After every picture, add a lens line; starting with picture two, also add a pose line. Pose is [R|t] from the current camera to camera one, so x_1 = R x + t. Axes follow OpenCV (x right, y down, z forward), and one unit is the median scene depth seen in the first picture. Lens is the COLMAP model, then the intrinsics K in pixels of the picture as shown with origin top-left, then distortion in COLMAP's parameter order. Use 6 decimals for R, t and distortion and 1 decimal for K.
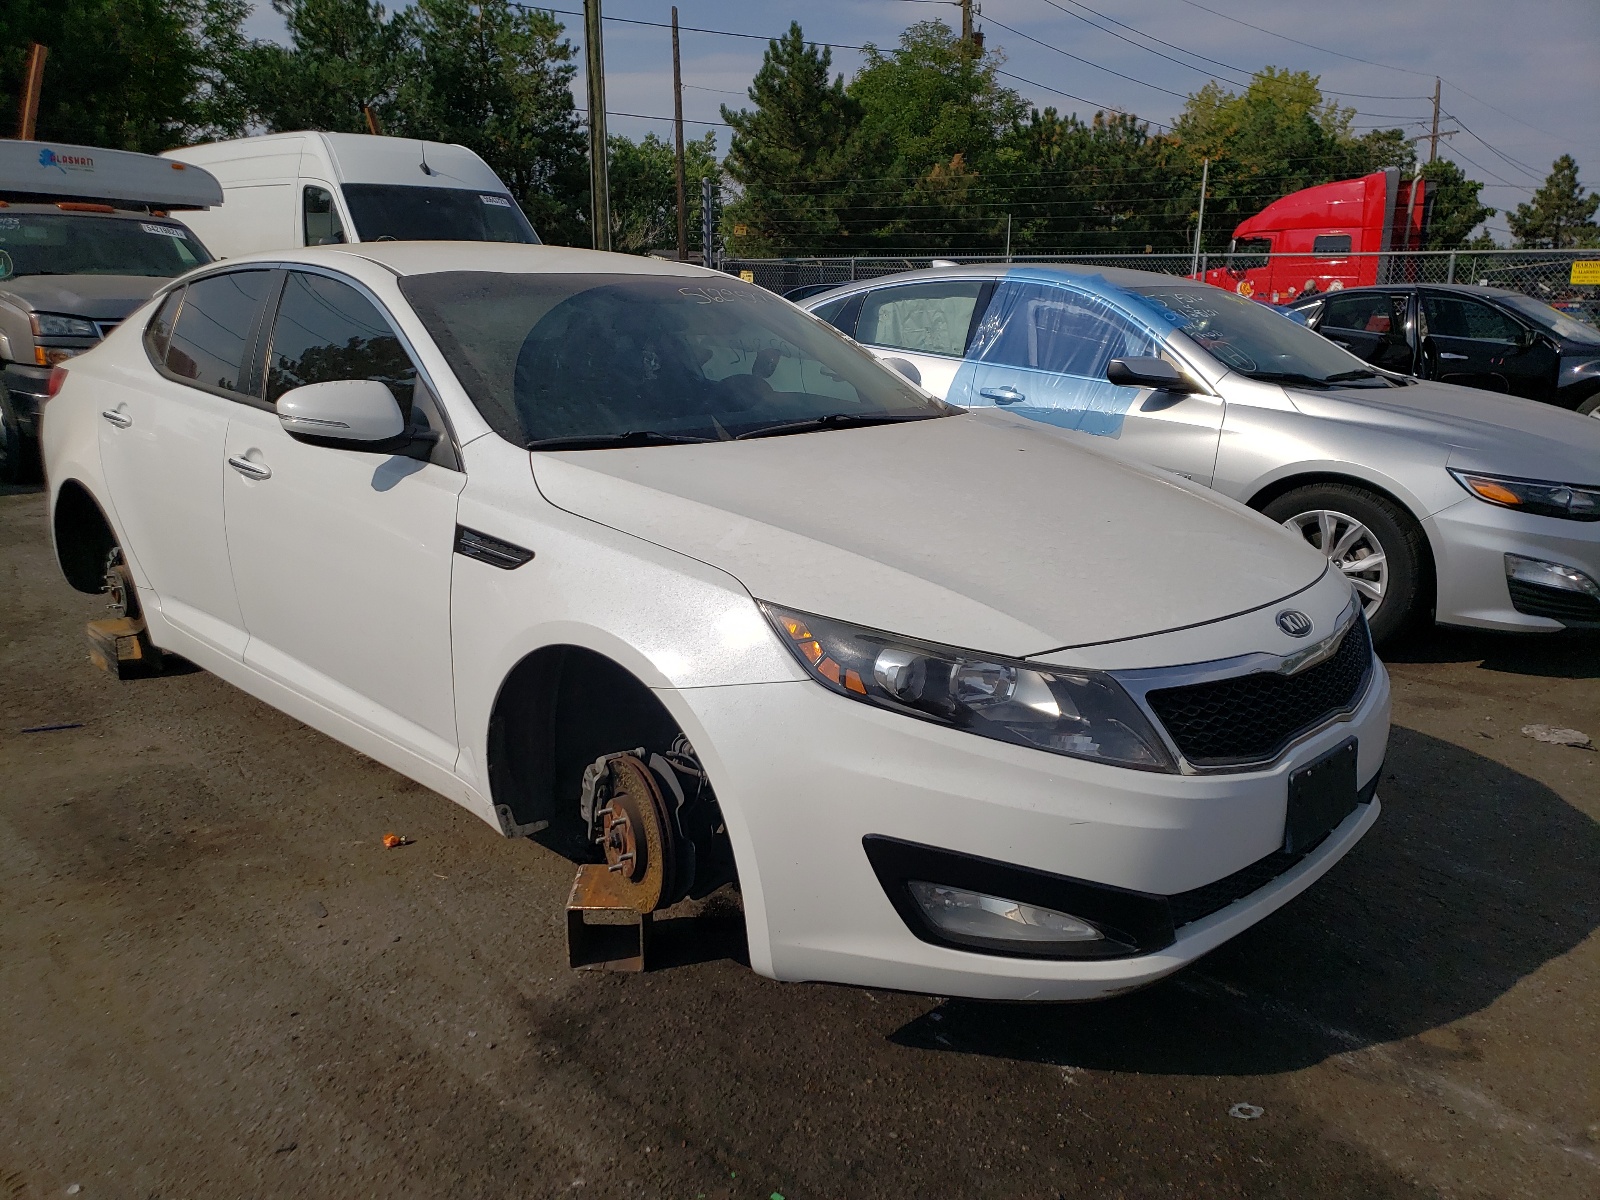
lens RADIAL K [[1251.1, 0, 798.7], [0, 1251.1, 624.4], [0, 0, 1]] dist [0.035653, -0.014182]
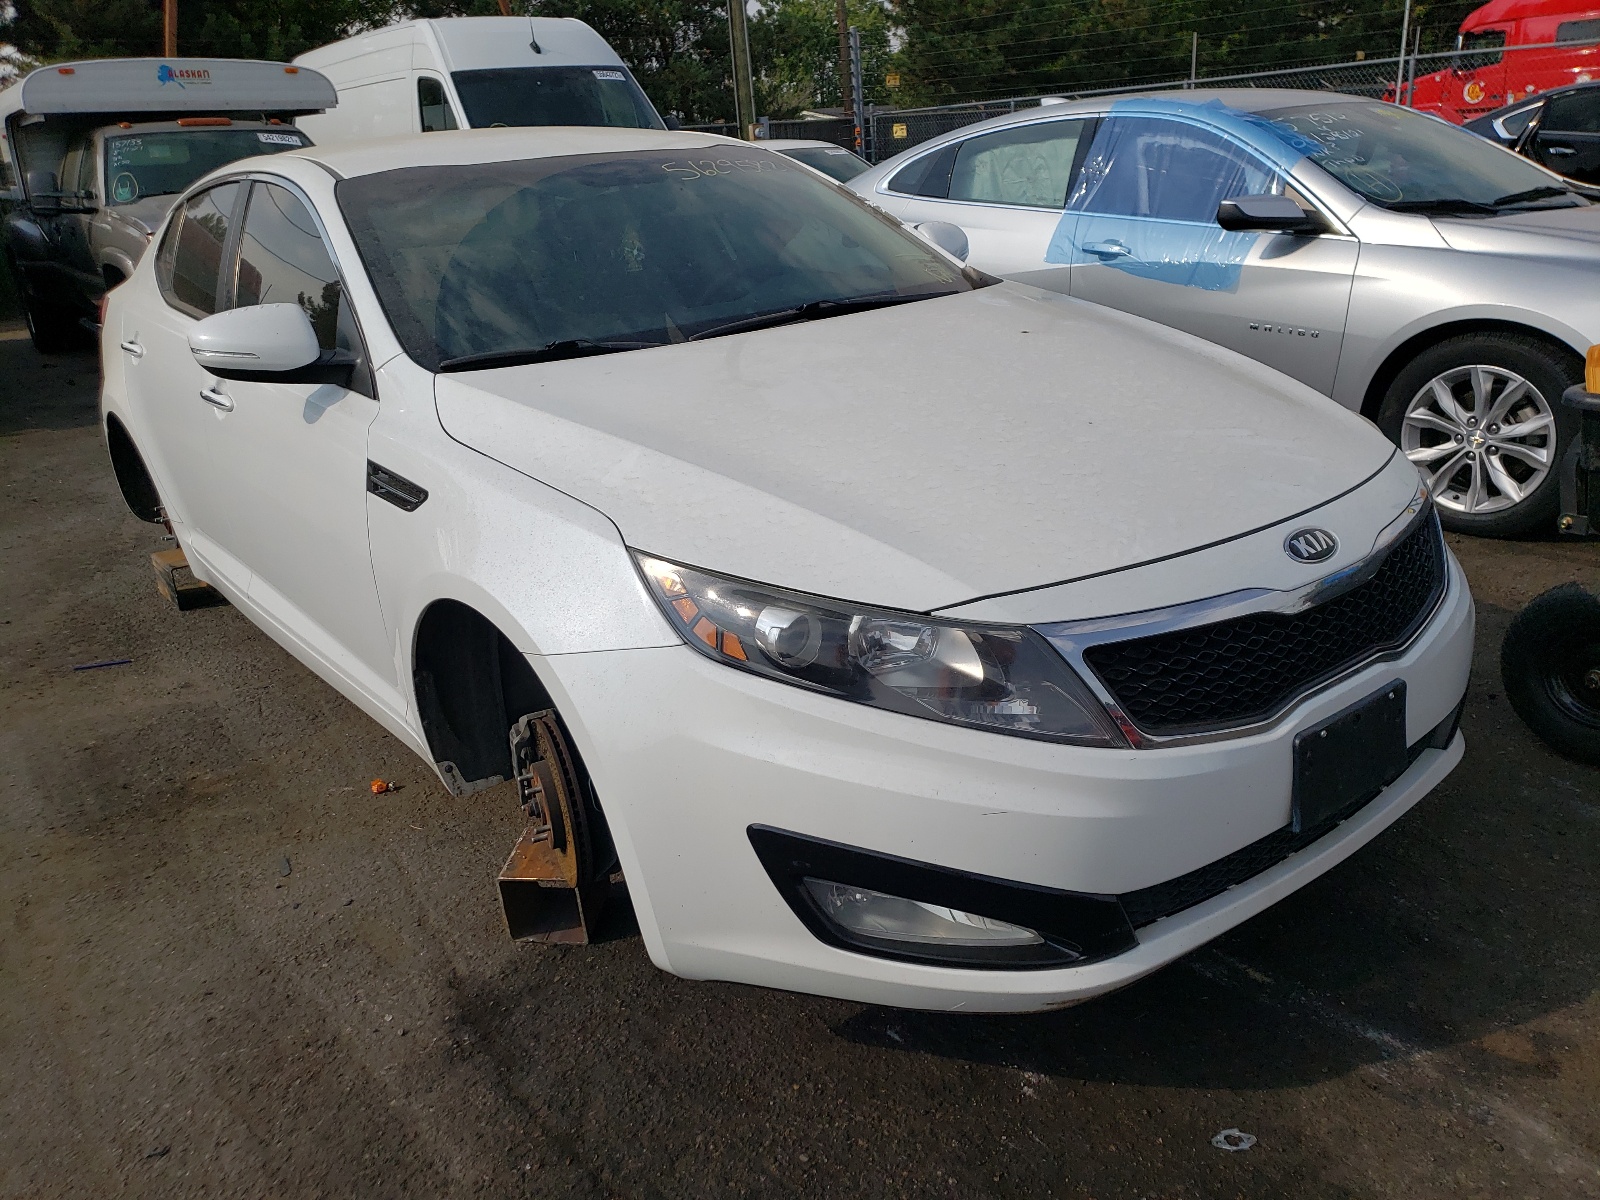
lens RADIAL K [[1251.1, 0, 798.7], [0, 1251.1, 624.4], [0, 0, 1]] dist [0.035653, -0.014182]
pose [[0.987232, -0.027145, -0.156957, 0.175556], [0.043139, 0.994111, 0.099410, -0.039418], [0.153334, -0.104912, 0.982589, 0.144487]]
